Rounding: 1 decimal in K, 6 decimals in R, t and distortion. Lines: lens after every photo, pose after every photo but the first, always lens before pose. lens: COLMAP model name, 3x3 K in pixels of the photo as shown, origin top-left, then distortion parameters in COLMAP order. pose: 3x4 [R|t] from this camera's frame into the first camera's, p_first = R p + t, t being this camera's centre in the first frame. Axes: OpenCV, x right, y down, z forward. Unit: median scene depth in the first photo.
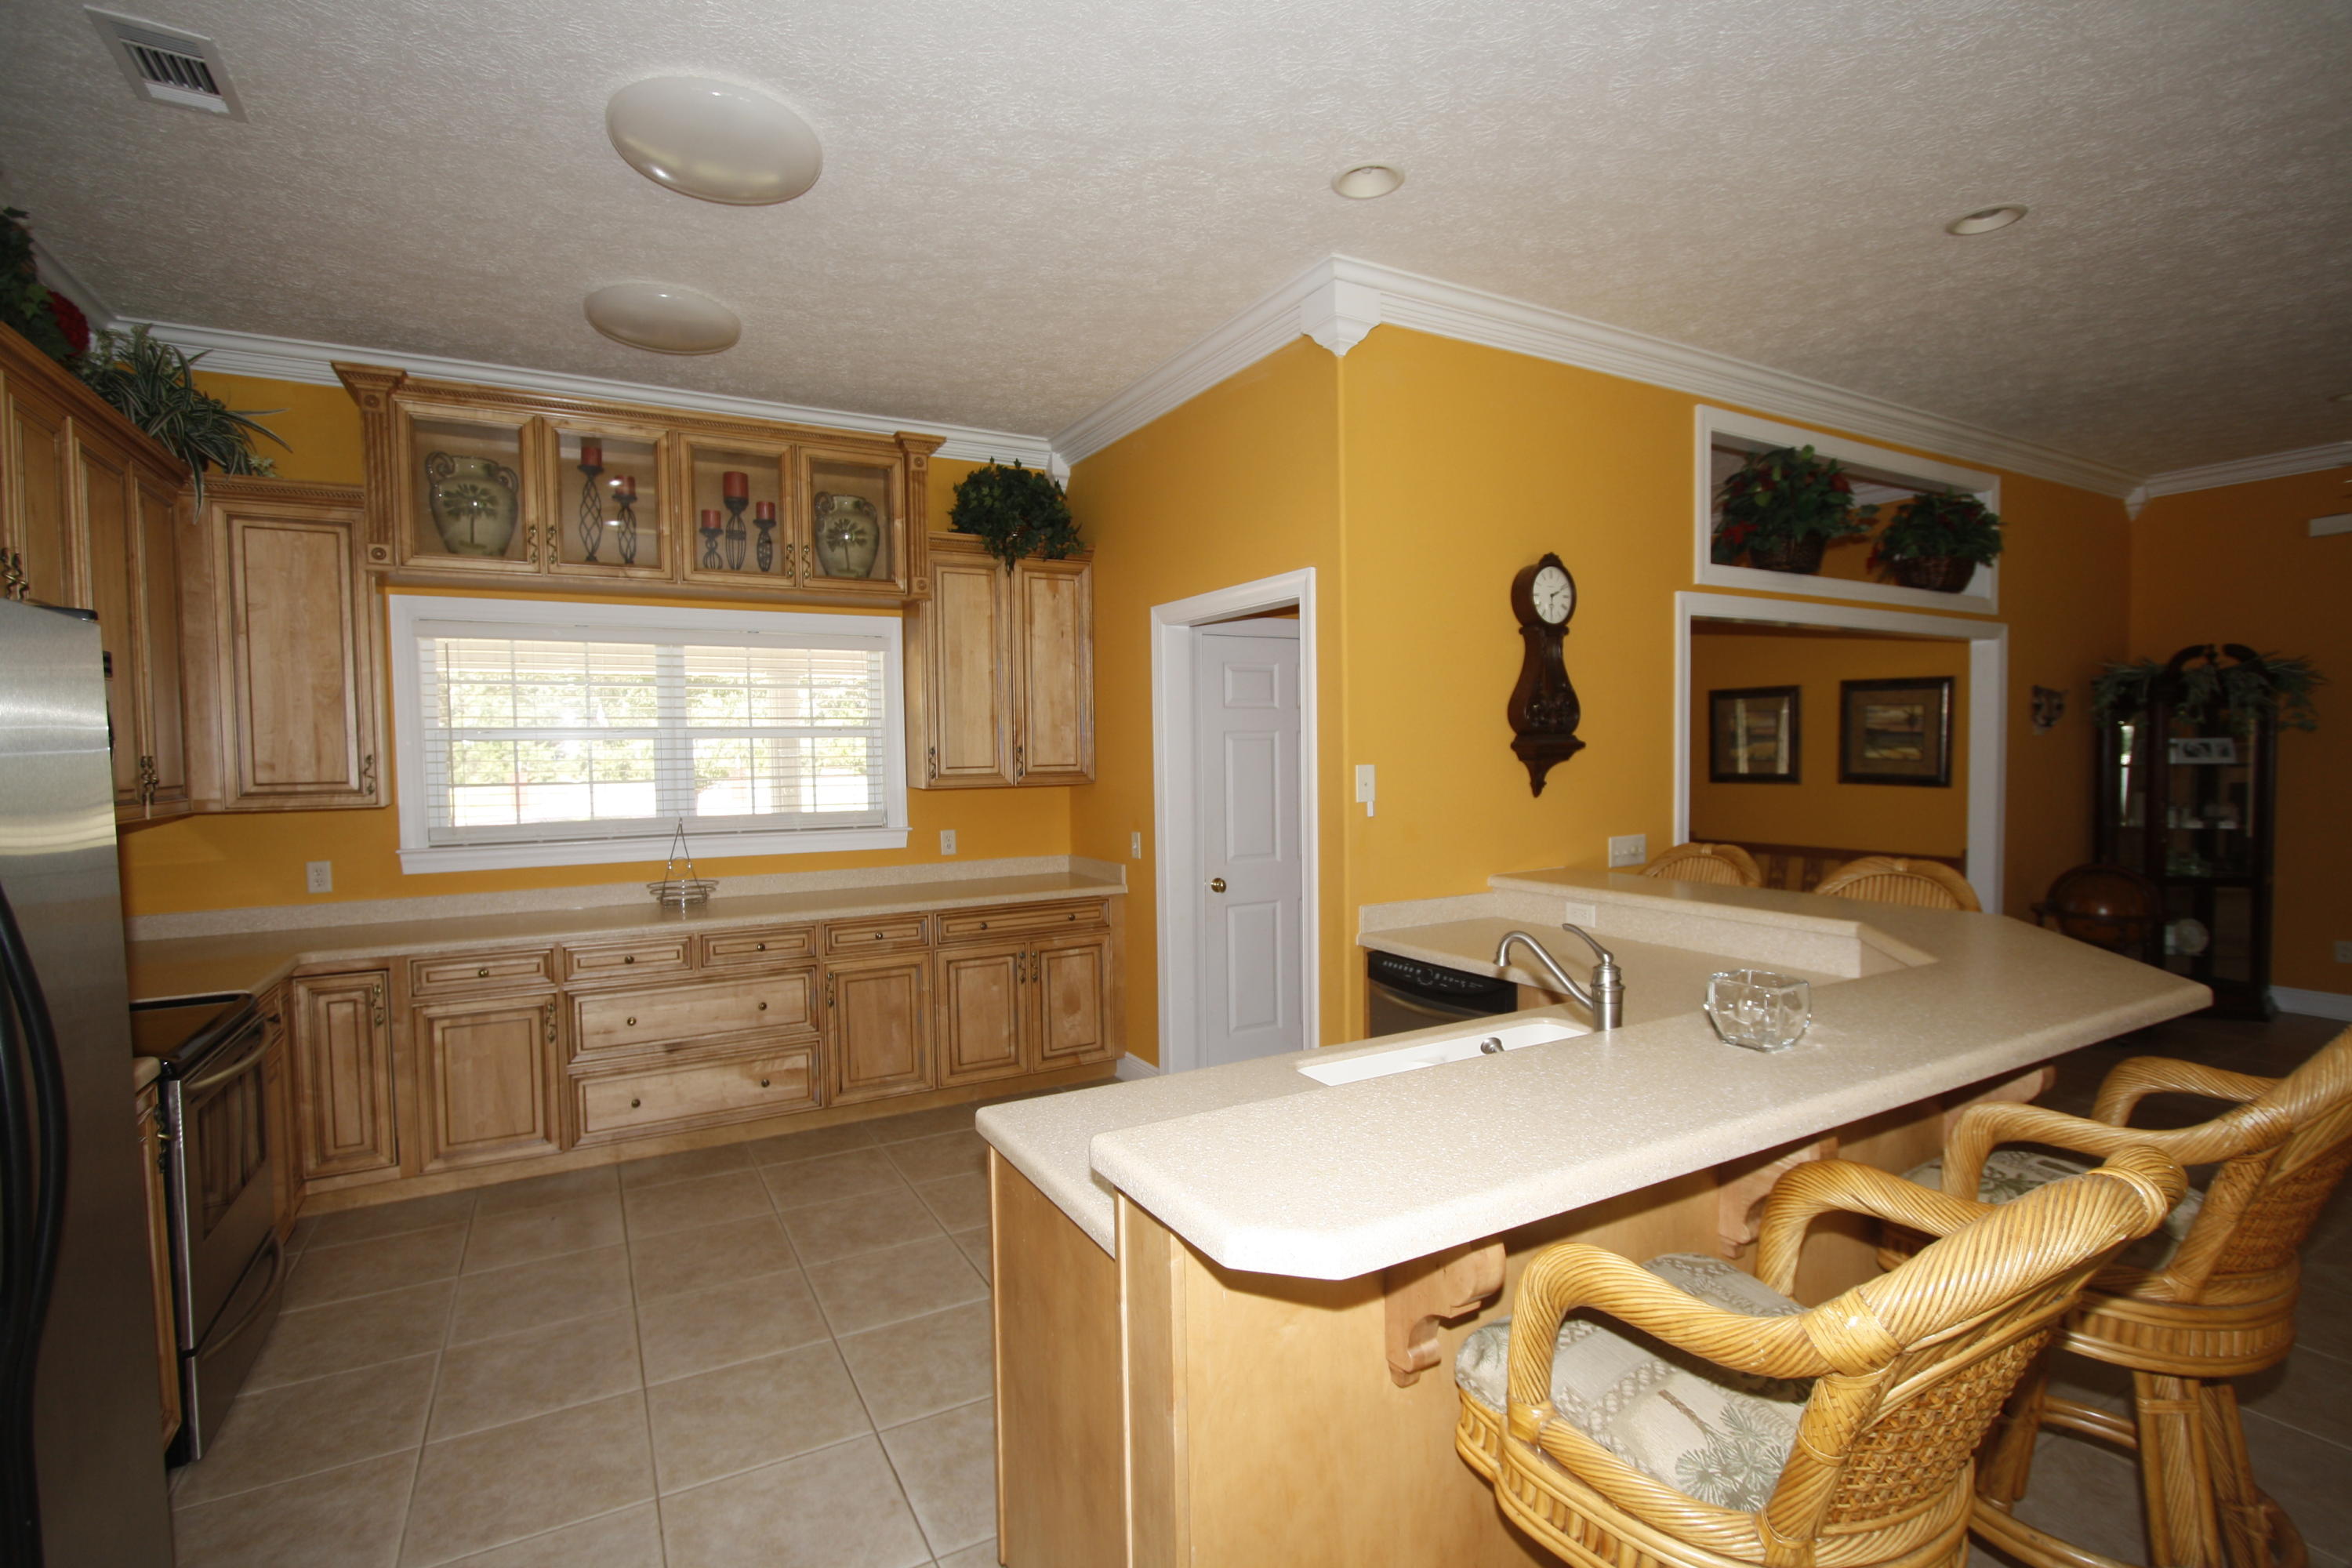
lens RADIAL K [[1083.6, 0, 1179.9], [0, 1083.6, 790.3], [0, 0, 1]] dist [0.012114, -0.000620]
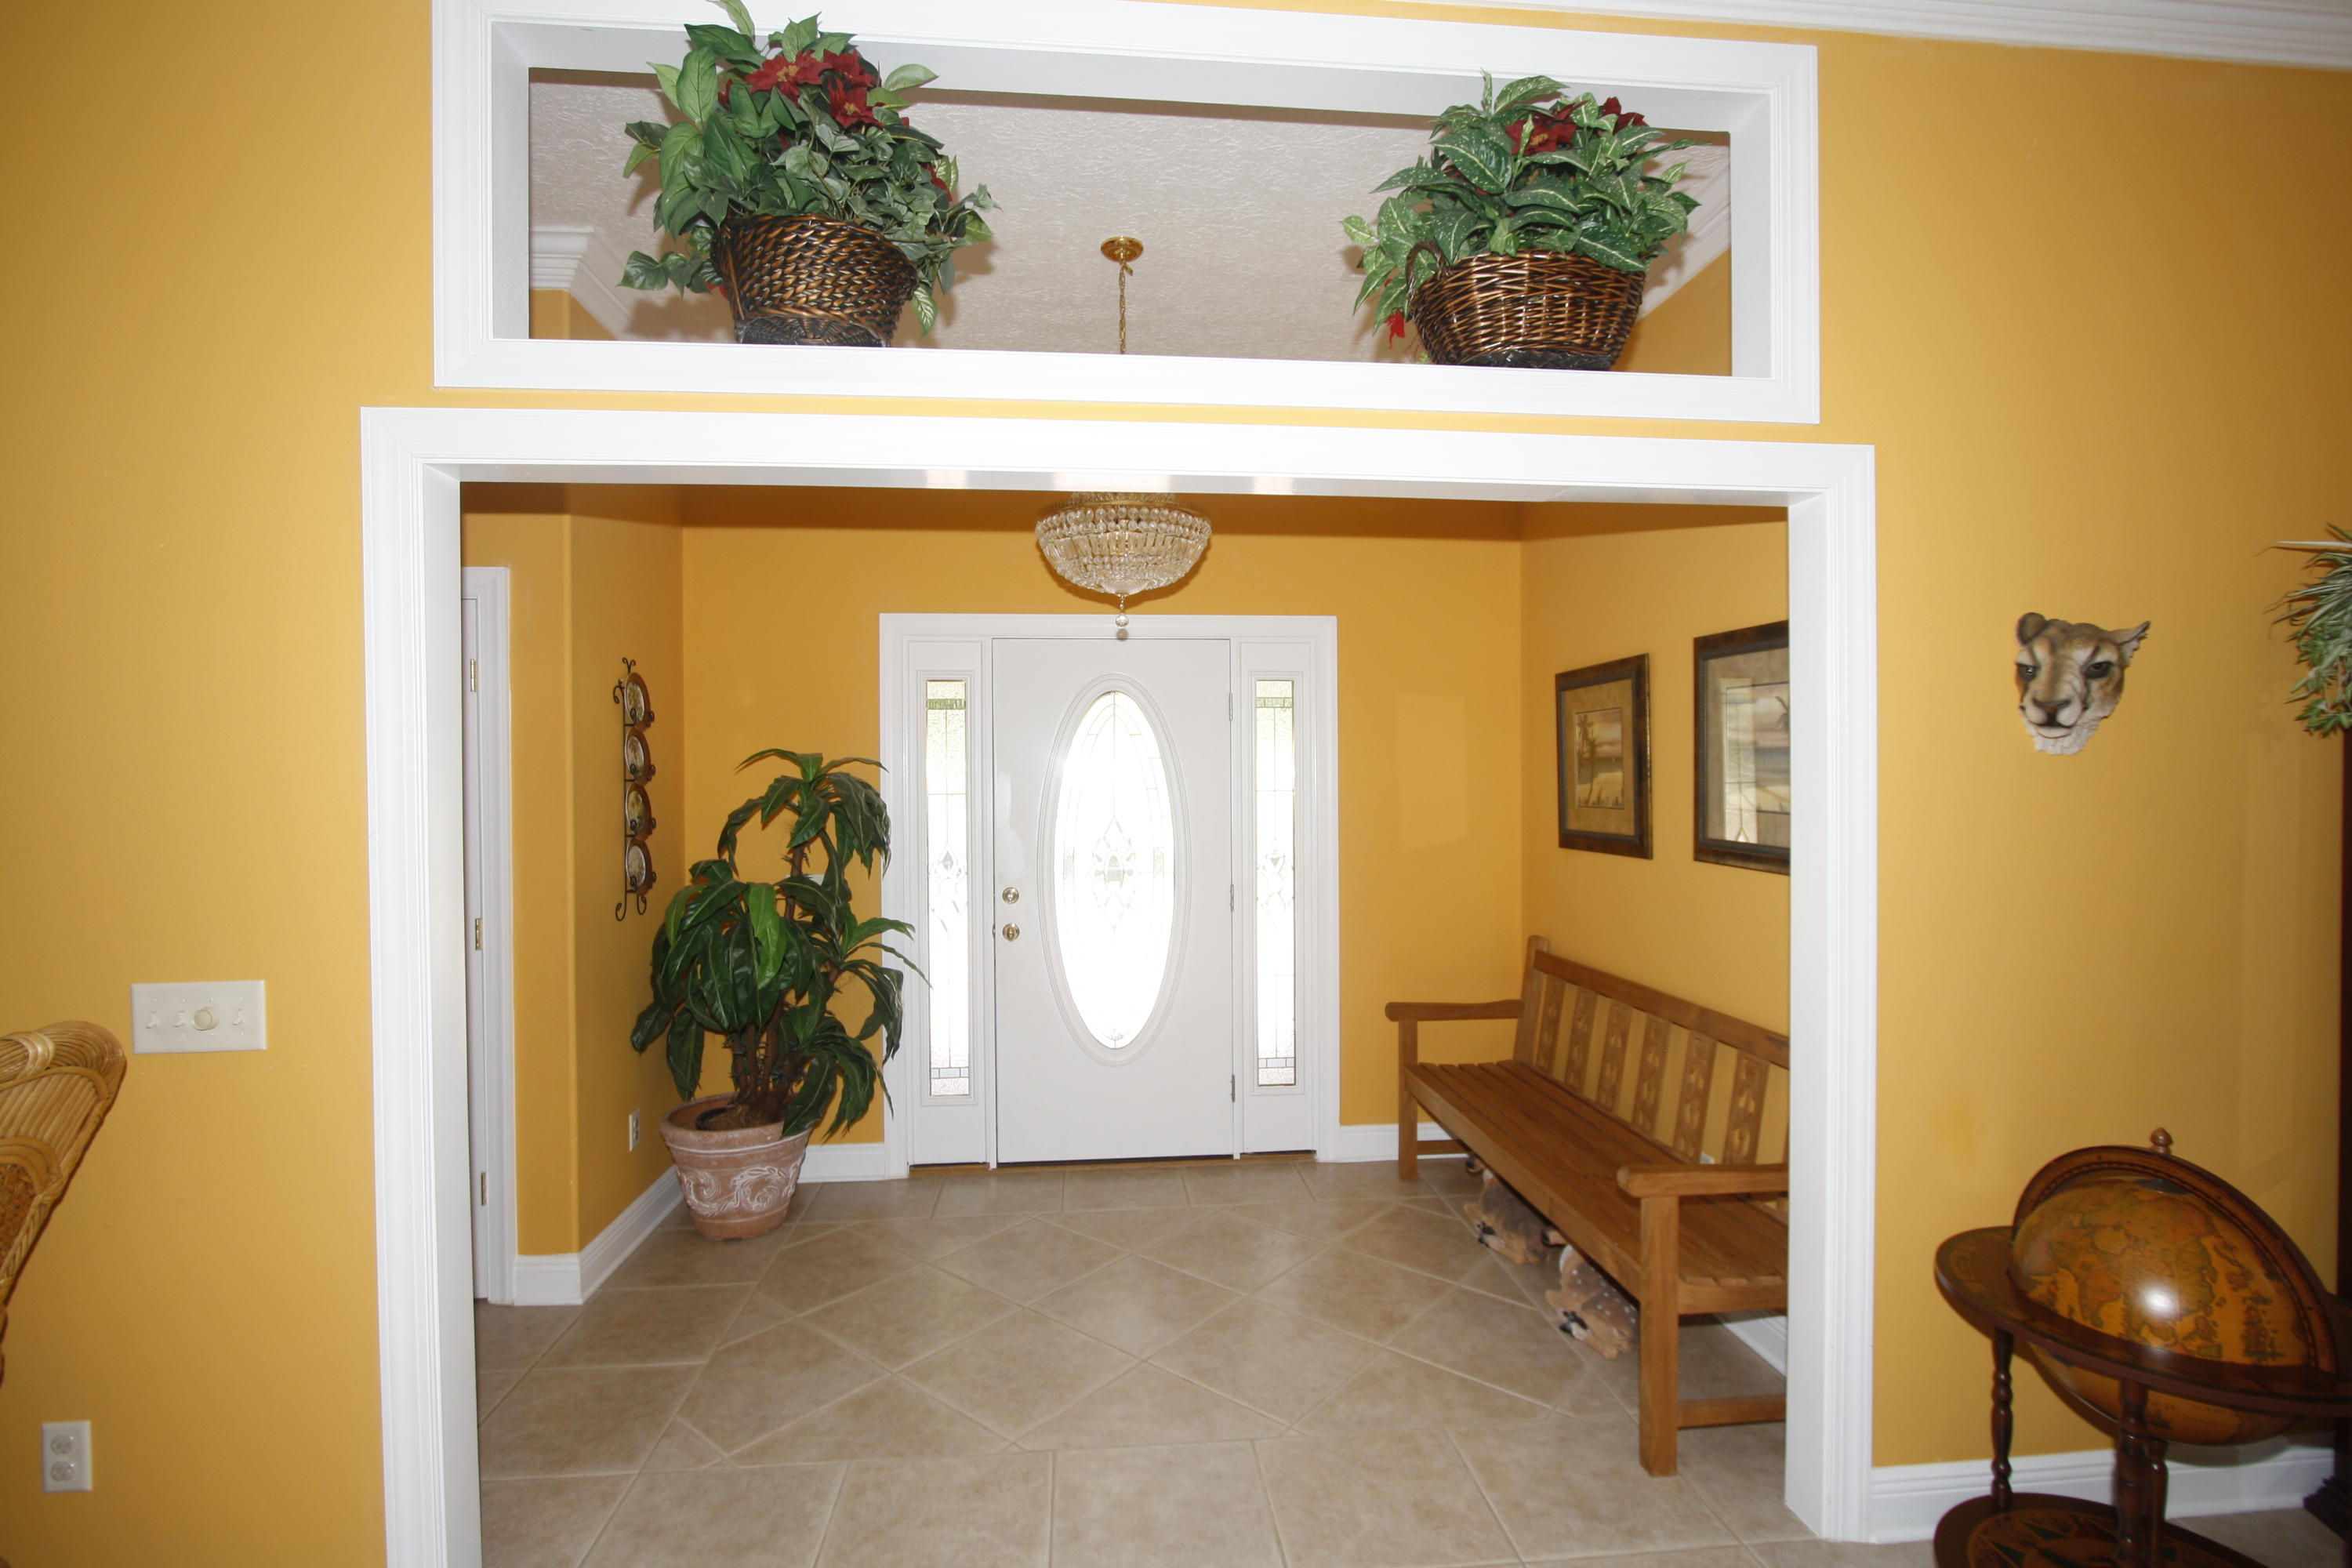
lens RADIAL K [[1083.6, 0, 1167.2], [0, 1083.6, 792.0], [0, 0, 1]] dist [0.012114, -0.000620]
pose [[0.907493, 0.009951, -0.419948, 0.707118], [-0.020033, 0.999607, -0.019604, -0.025414], [0.419588, 0.026203, 0.907336, 0.578446]]
